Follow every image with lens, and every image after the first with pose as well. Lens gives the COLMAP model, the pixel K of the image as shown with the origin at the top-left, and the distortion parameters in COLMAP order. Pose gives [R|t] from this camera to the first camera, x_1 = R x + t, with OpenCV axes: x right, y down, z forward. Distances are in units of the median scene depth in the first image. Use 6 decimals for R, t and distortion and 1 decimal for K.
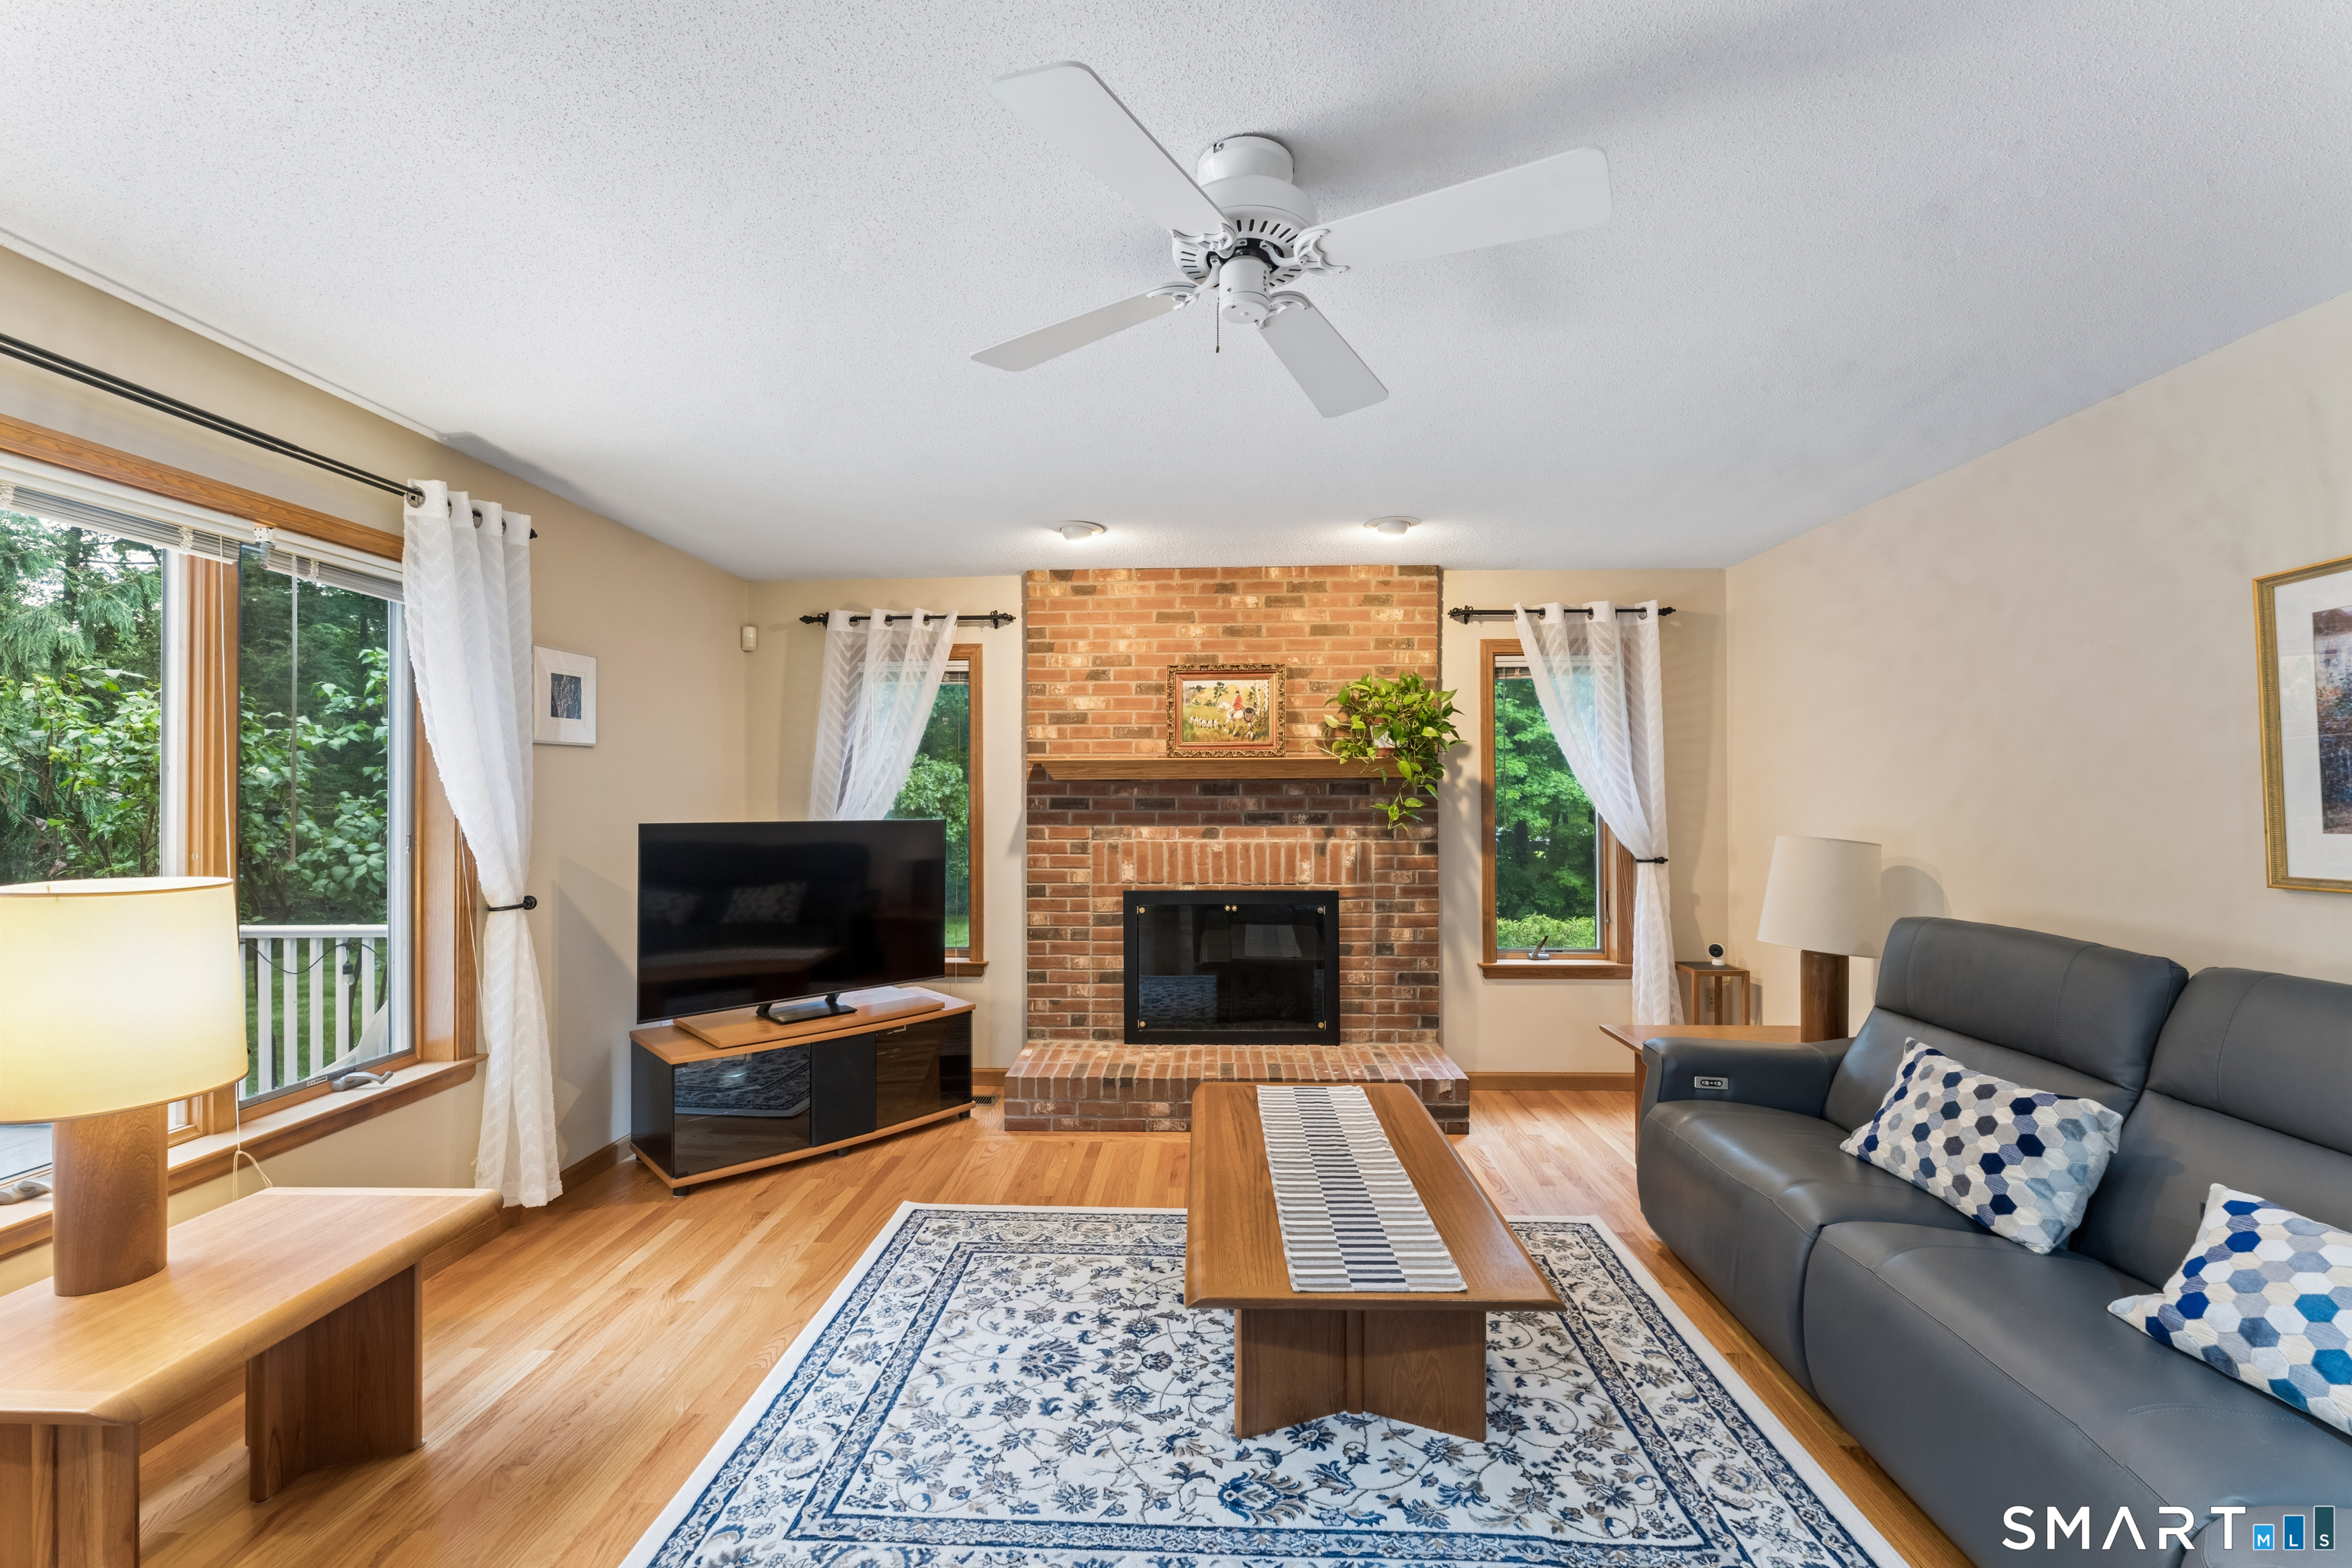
lens RADIAL K [[950.1, 0, 1179.9], [0, 950.1, 786.7], [0, 0, 1]] dist [-0.004400, -0.000681]
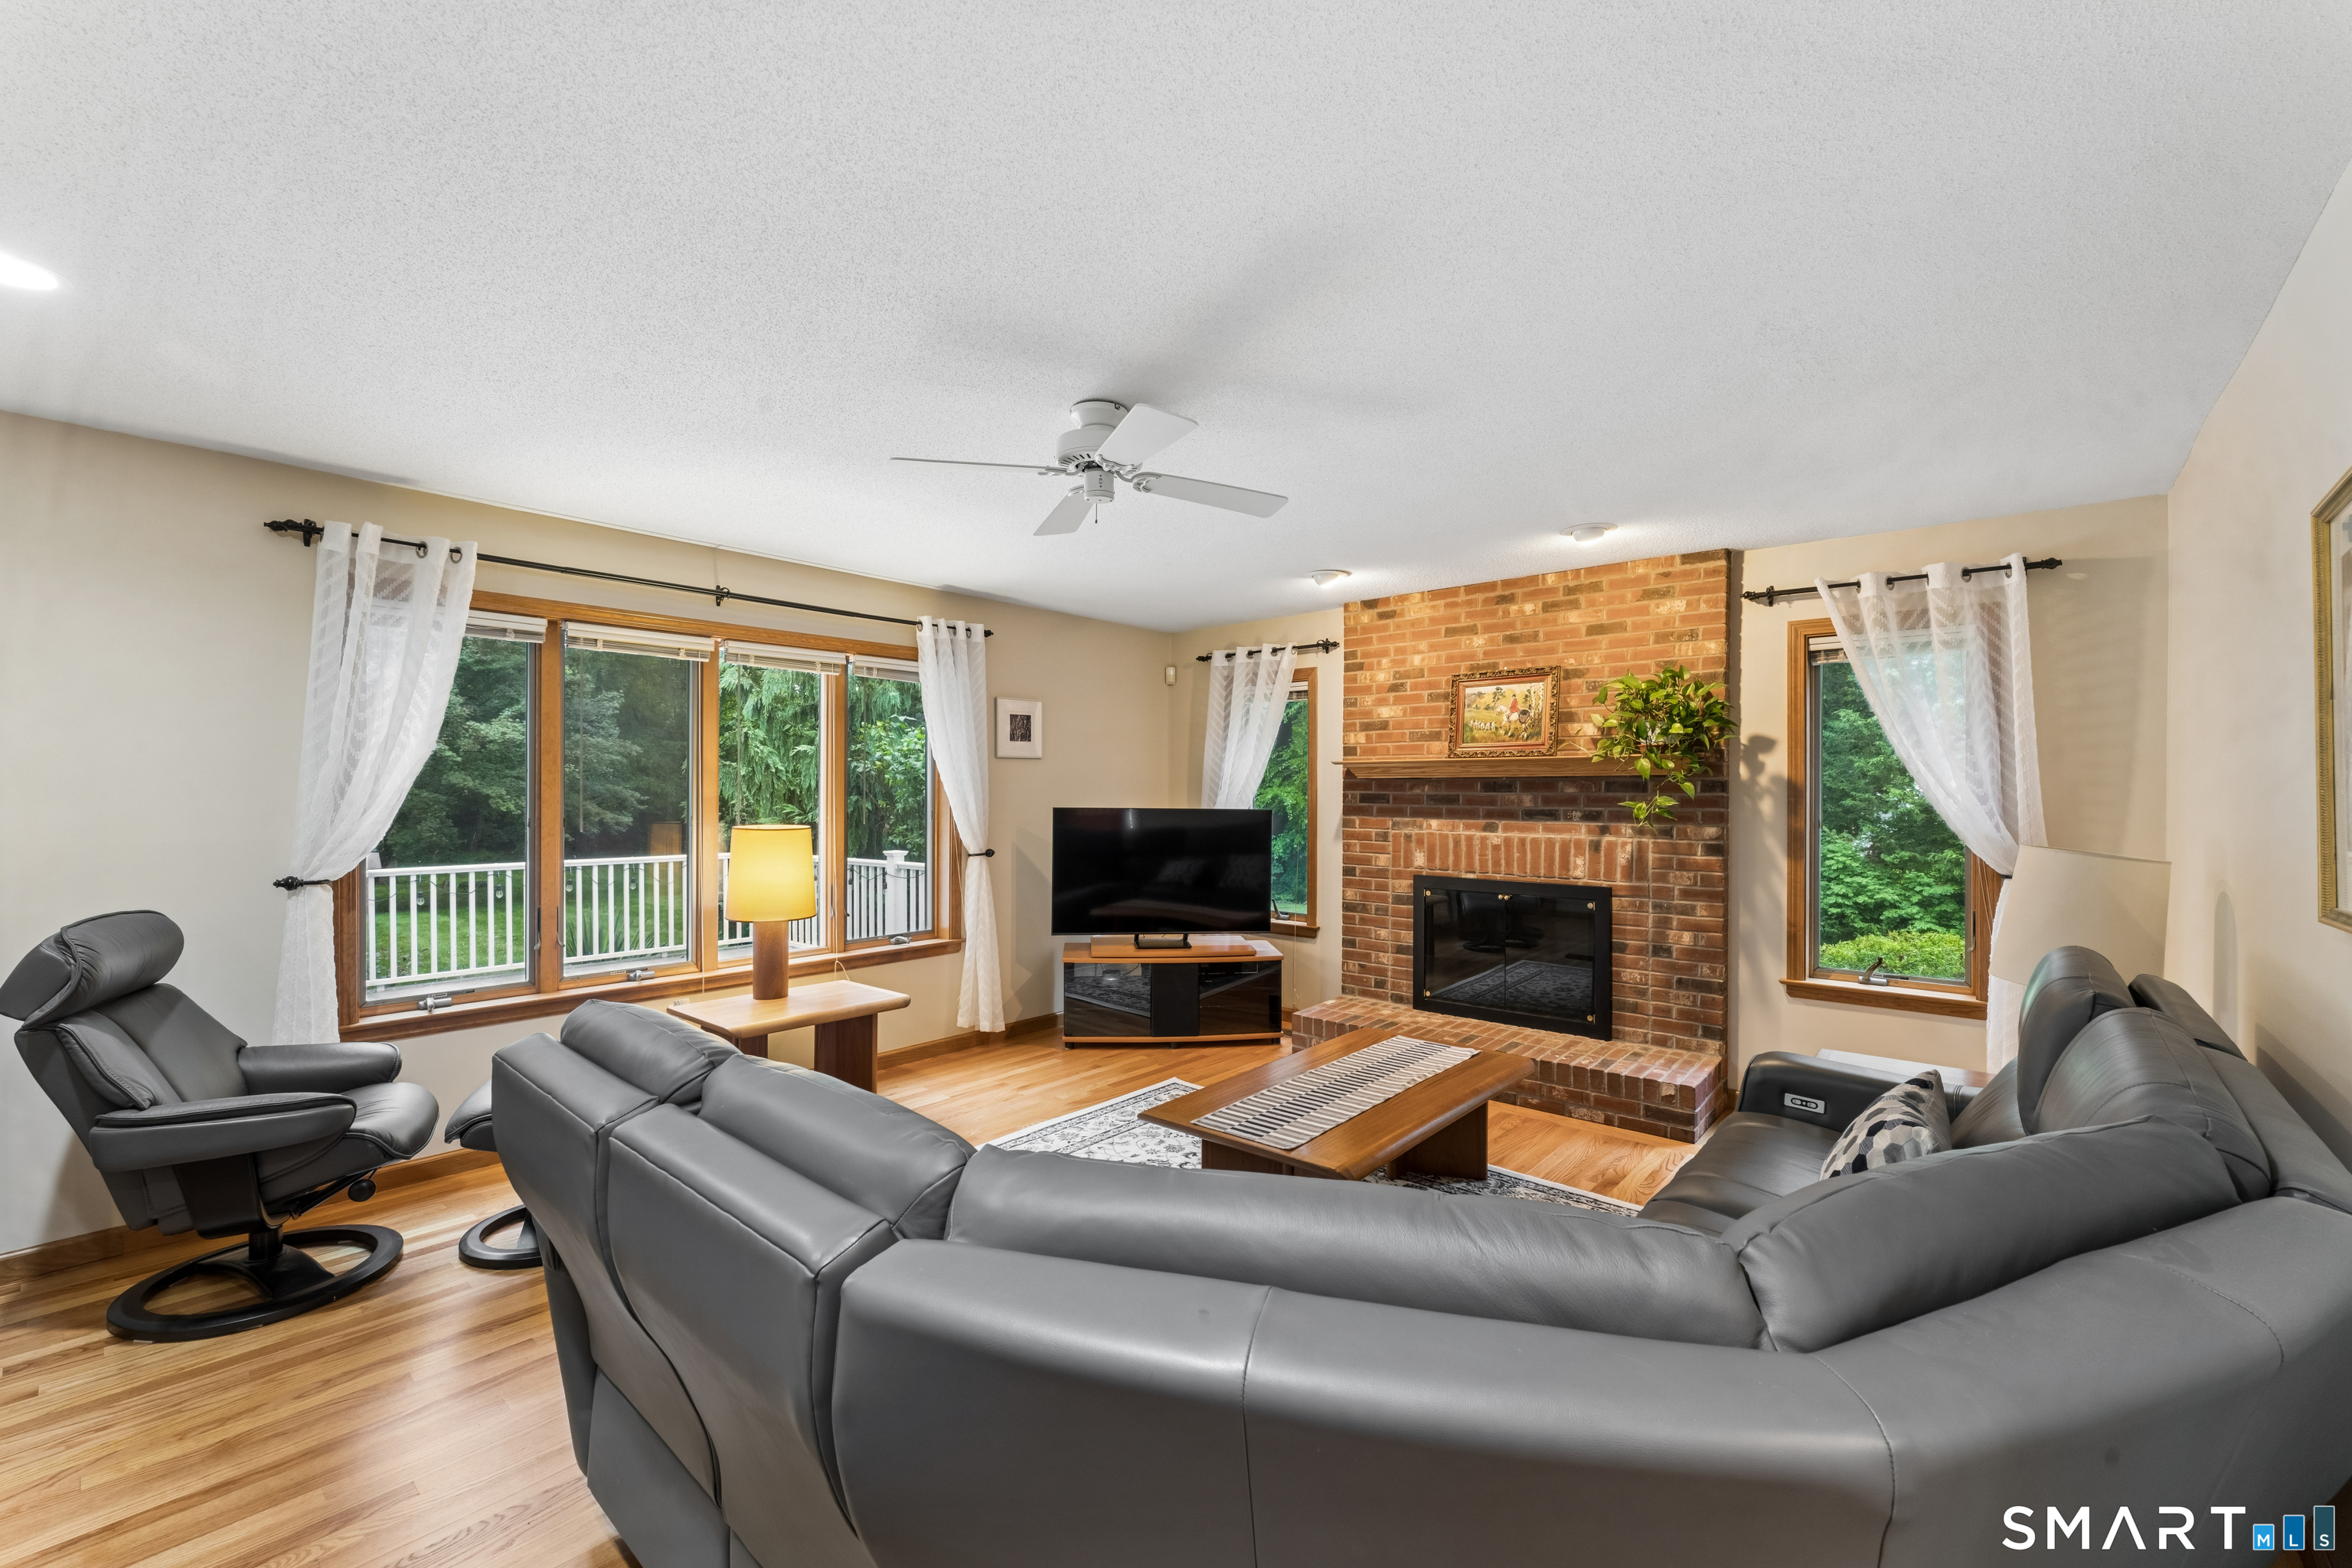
lens RADIAL K [[950.1, 0, 1165.7], [0, 950.1, 790.1], [0, 0, 1]] dist [-0.004400, -0.000681]
pose [[0.776232, 0.005260, -0.630425, 0.432933], [-0.000442, 0.999969, 0.007800, -0.001543], [0.630447, -0.005776, 0.776211, -0.076447]]
